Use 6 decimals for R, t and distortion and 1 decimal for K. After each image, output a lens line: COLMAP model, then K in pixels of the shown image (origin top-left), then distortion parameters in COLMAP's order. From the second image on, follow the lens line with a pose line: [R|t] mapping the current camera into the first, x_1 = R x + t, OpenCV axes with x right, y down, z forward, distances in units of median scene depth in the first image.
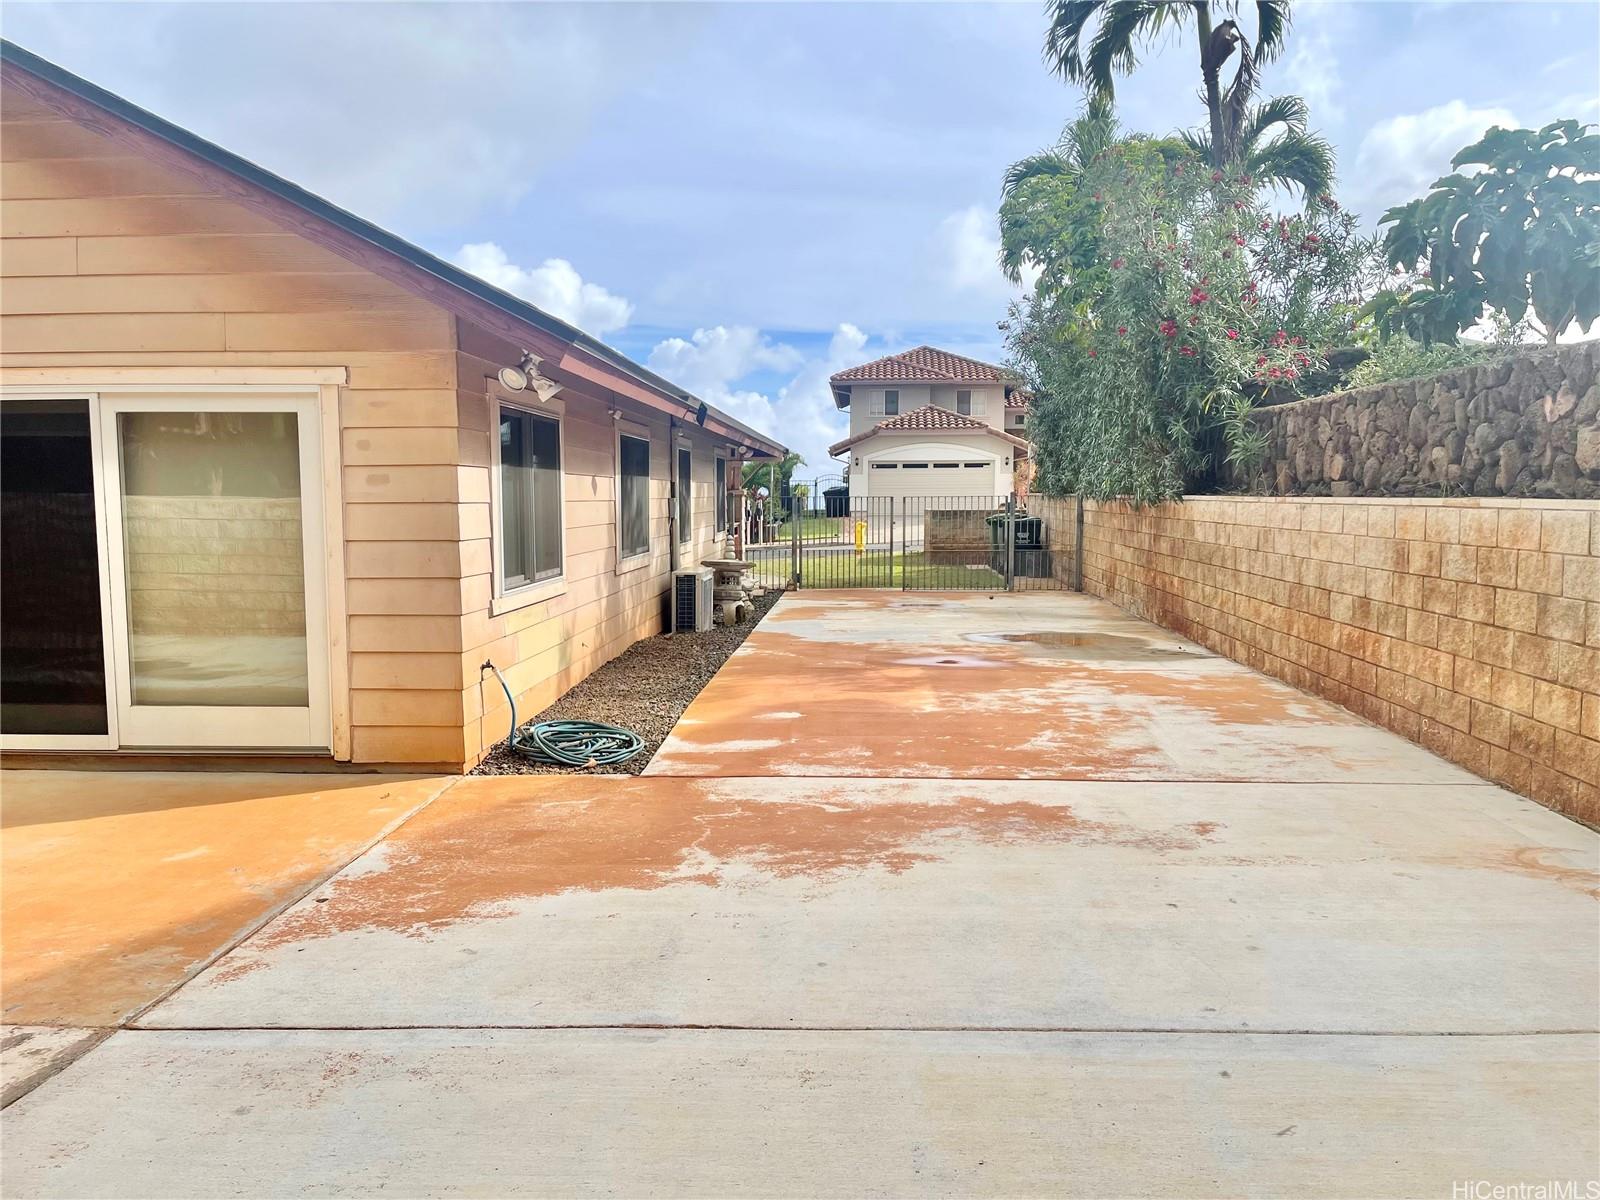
lens RADIAL K [[1203.0, 0, 802.3], [0, 1203.0, 598.4], [0, 0, 1]] dist [0.065583, -0.083877]
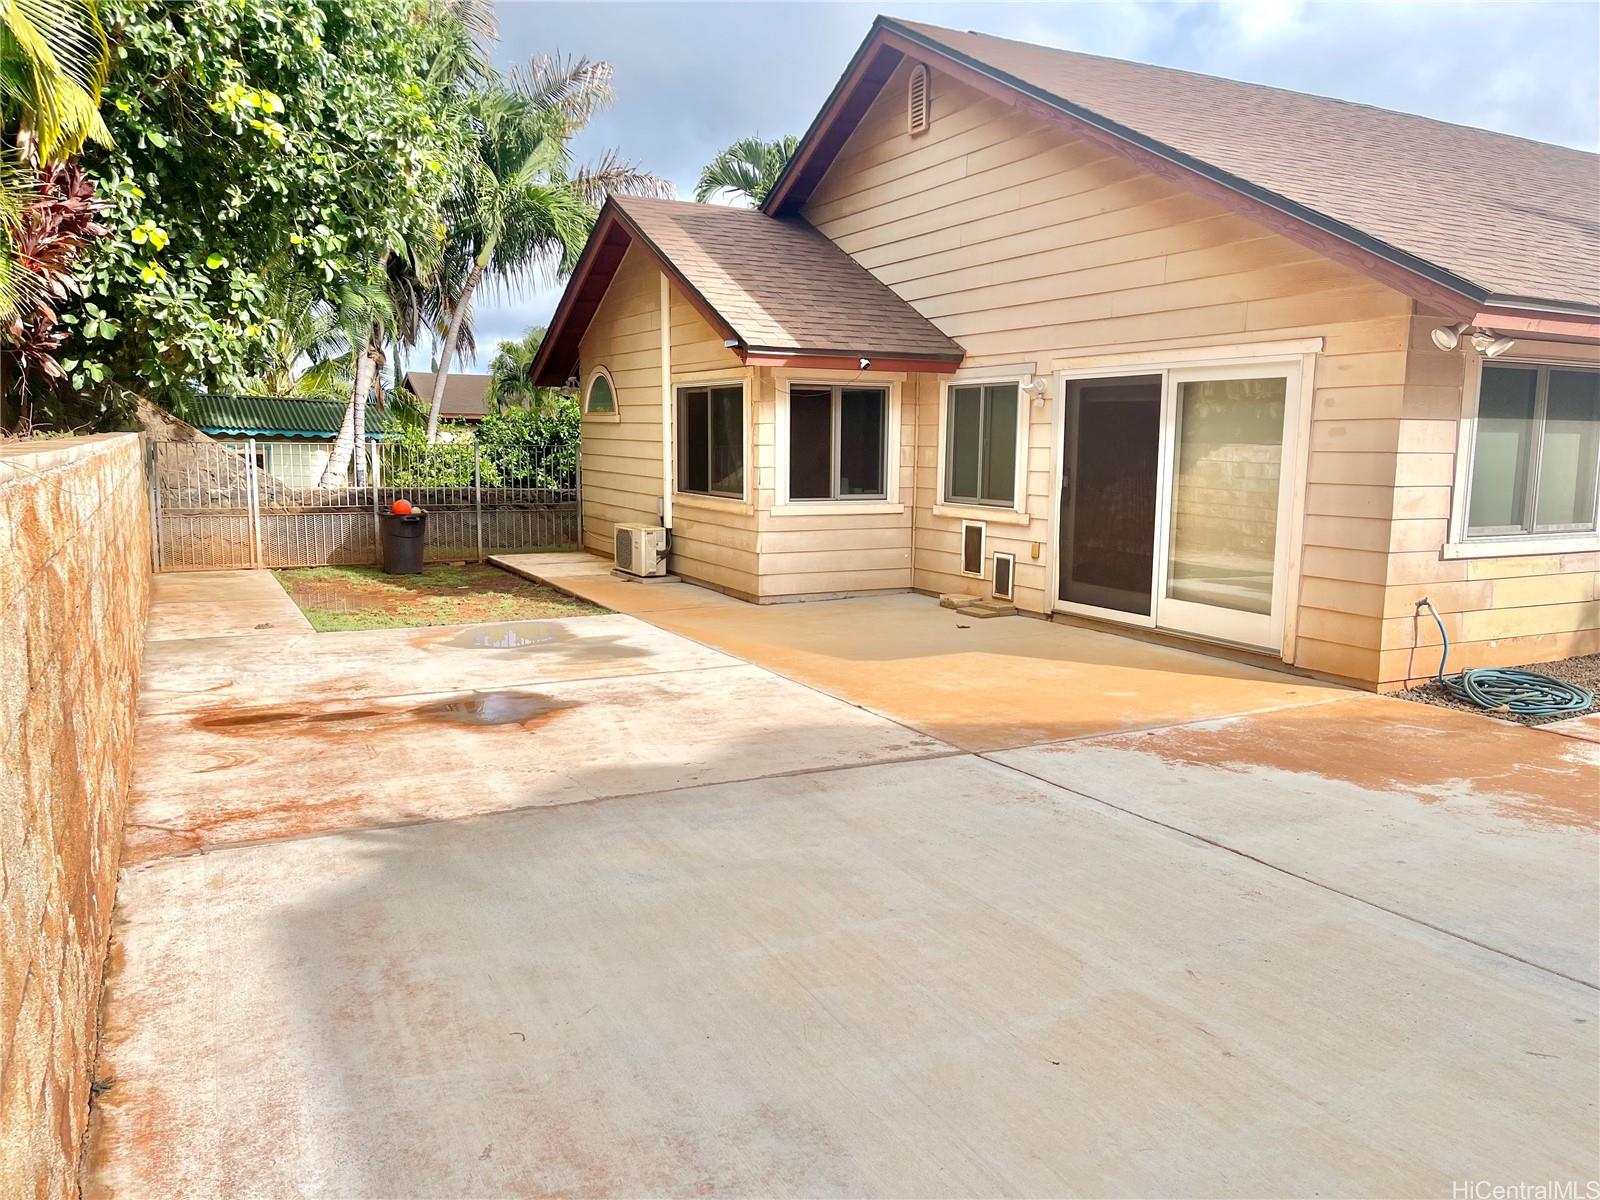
lens RADIAL K [[1203.0, 0, 798.2], [0, 1203.0, 605.4], [0, 0, 1]] dist [0.065583, -0.083877]
pose [[0.500680, 0.126875, -0.856284, 0.427242], [-0.085599, 0.991609, 0.096875, -0.000183], [0.861390, 0.024794, 0.507339, -0.049341]]
